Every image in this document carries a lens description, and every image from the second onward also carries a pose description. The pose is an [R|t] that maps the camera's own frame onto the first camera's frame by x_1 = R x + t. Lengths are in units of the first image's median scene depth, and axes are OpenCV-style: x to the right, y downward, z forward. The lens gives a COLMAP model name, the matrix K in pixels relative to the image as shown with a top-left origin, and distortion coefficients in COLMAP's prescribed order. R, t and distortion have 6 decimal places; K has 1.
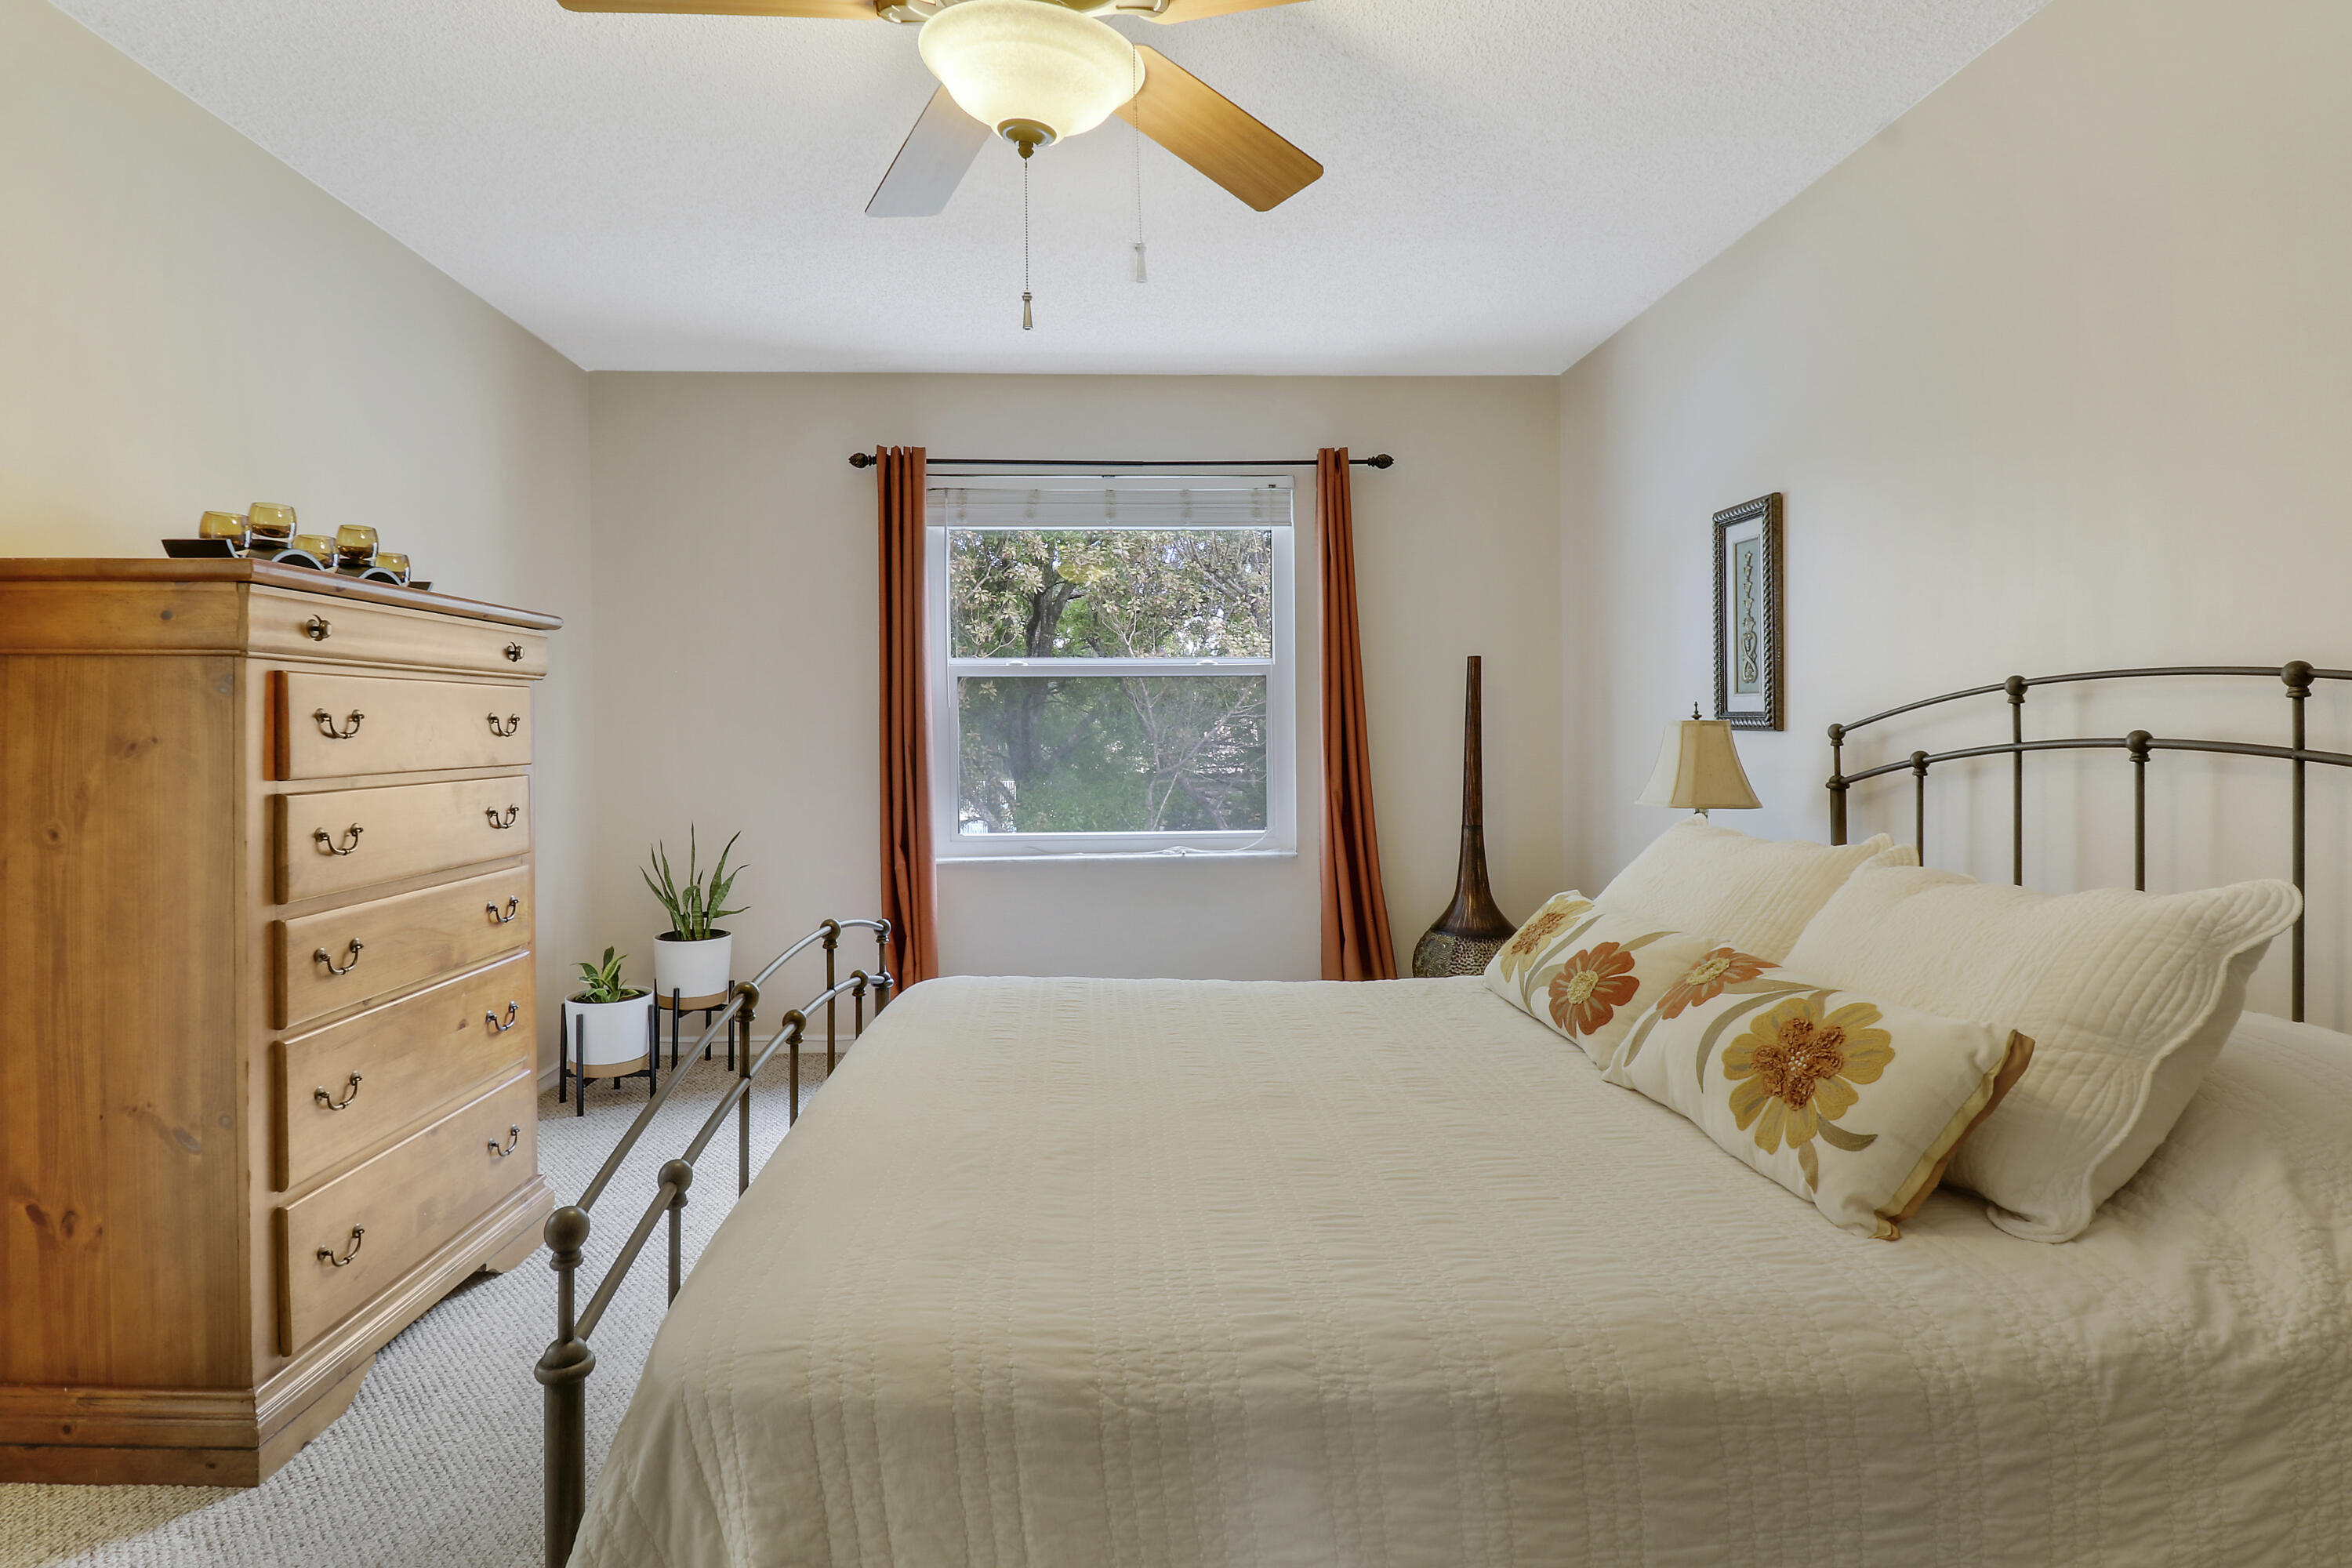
lens RADIAL K [[1138.6, 0, 1173.9], [0, 1138.6, 720.5], [0, 0, 1]] dist [0.001120, -0.012522]
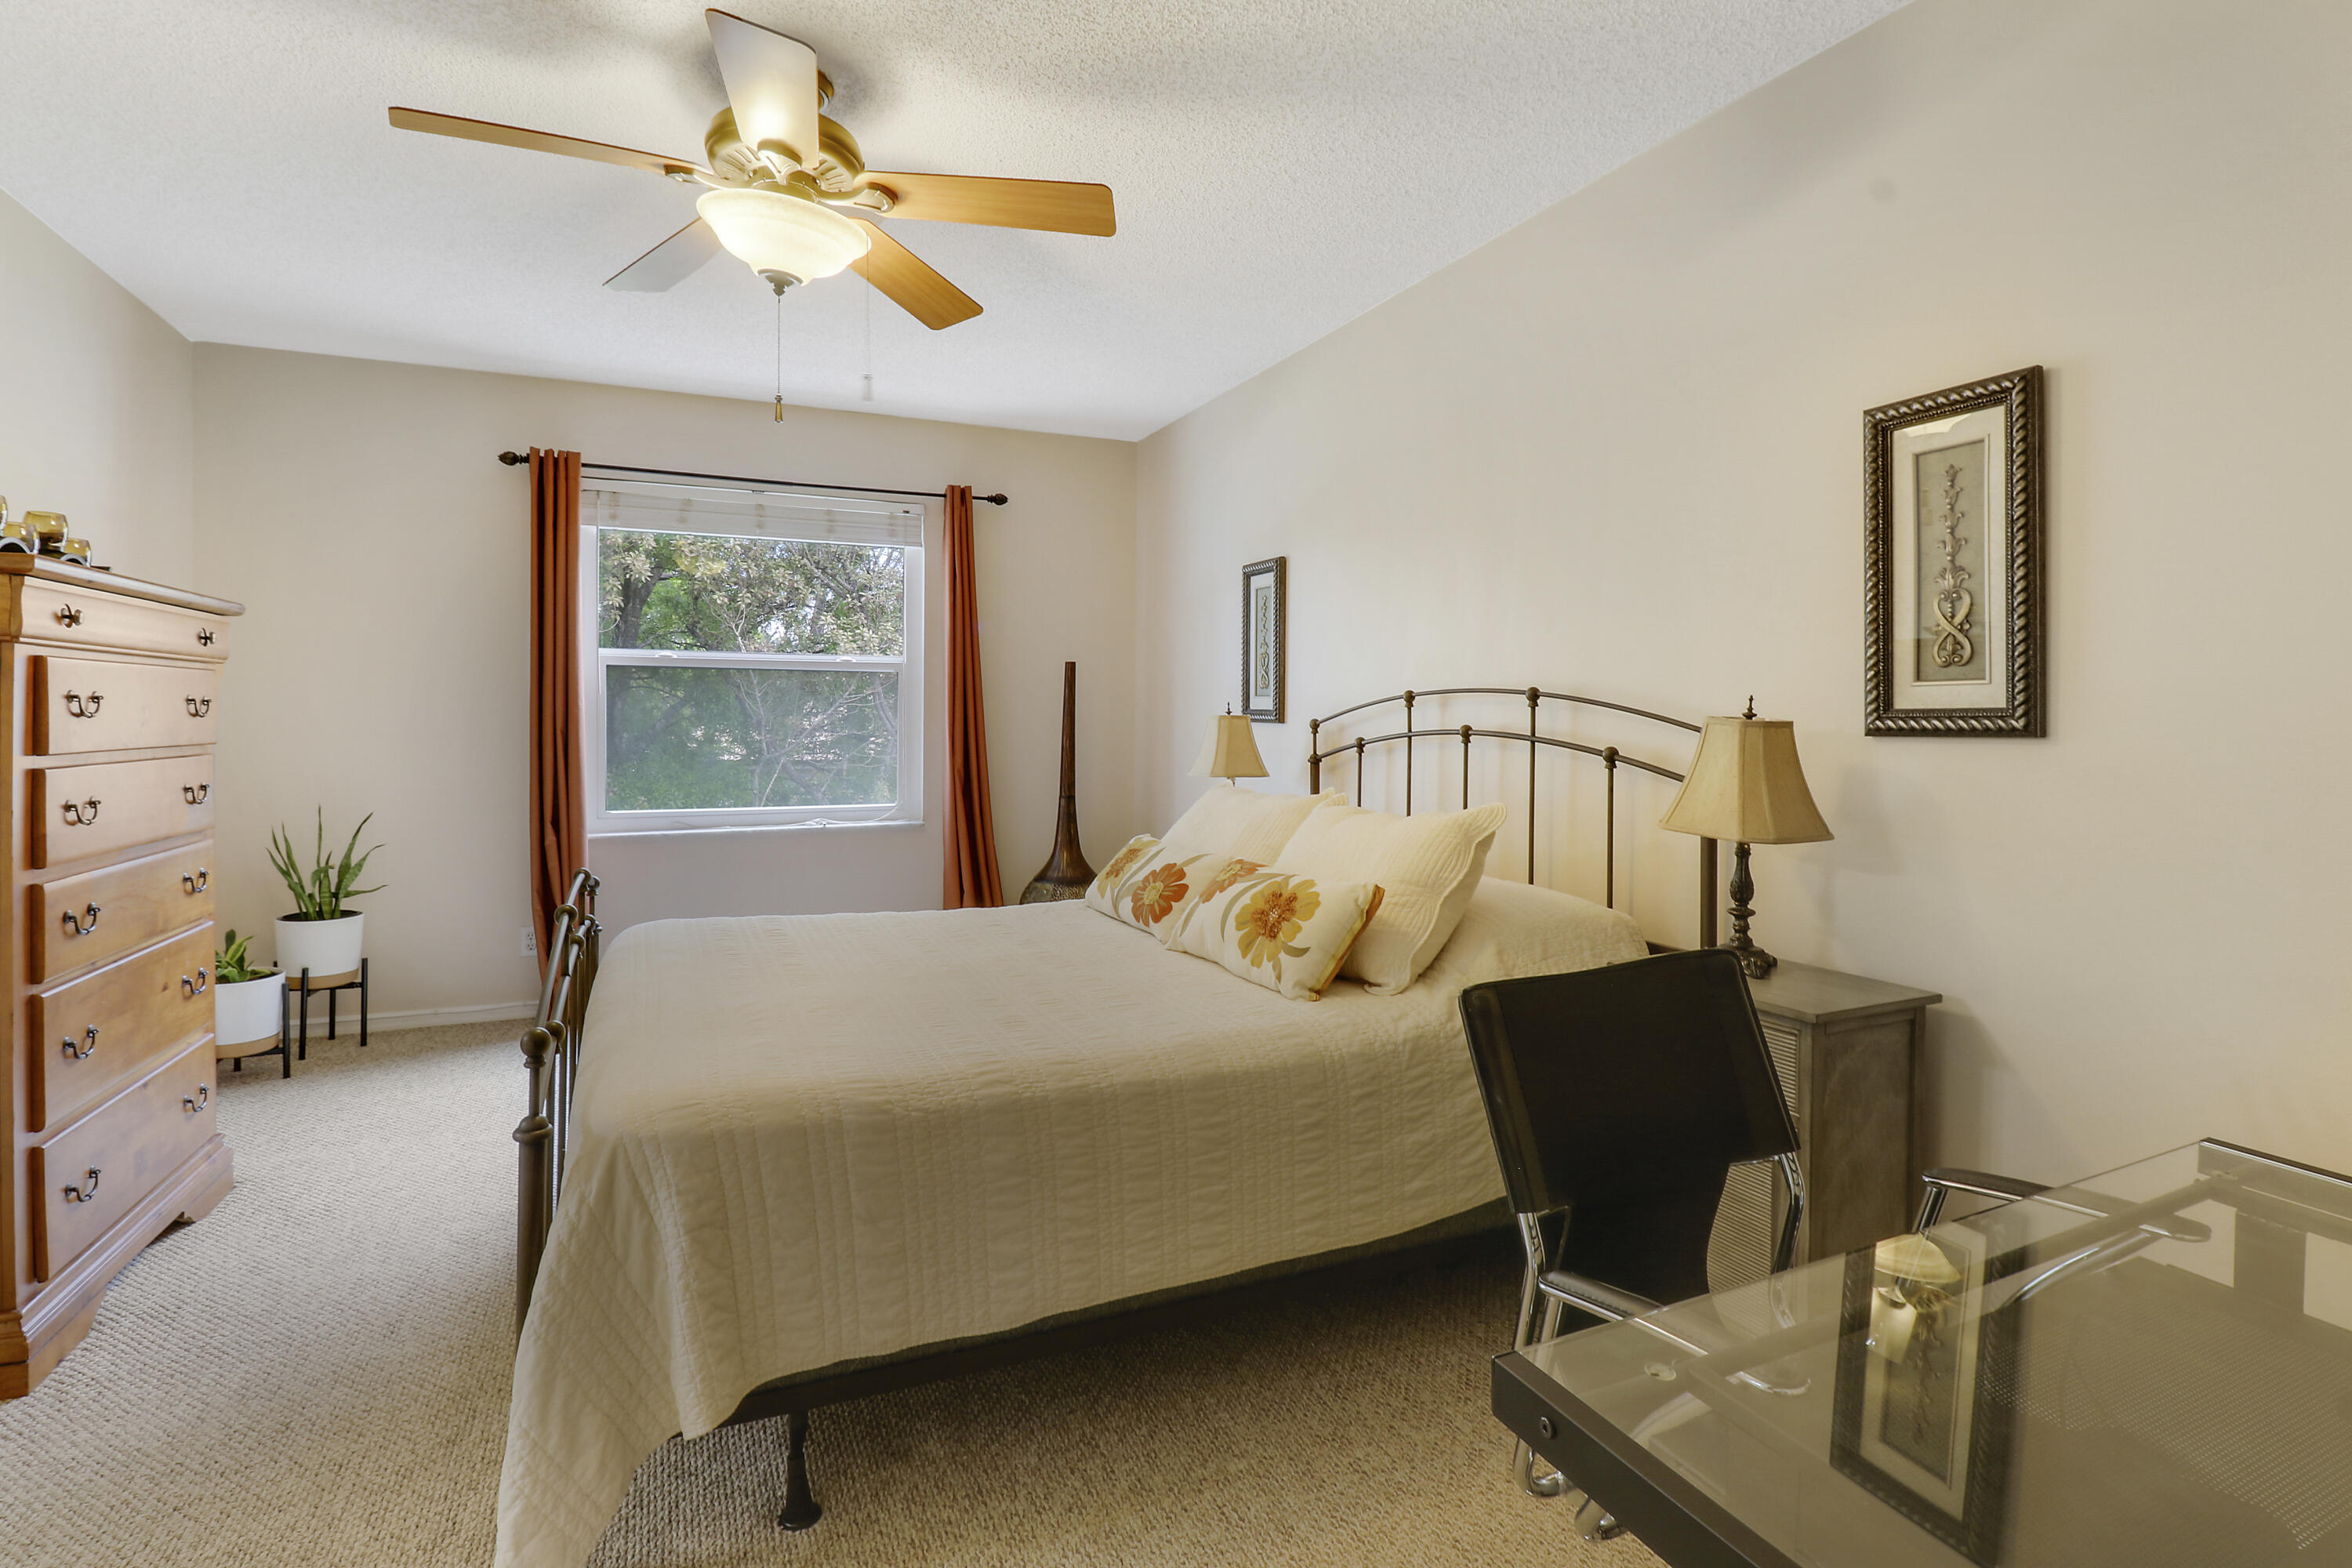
lens RADIAL K [[1109.2, 0, 1182.8], [0, 1109.2, 750.9], [0, 0, 1]] dist [0.000683, 0.000074]
pose [[0.928307, -0.000128, 0.371814, -0.159568], [-0.013596, 0.999320, 0.034287, -0.003292], [-0.371565, -0.036884, 0.927674, -0.389978]]
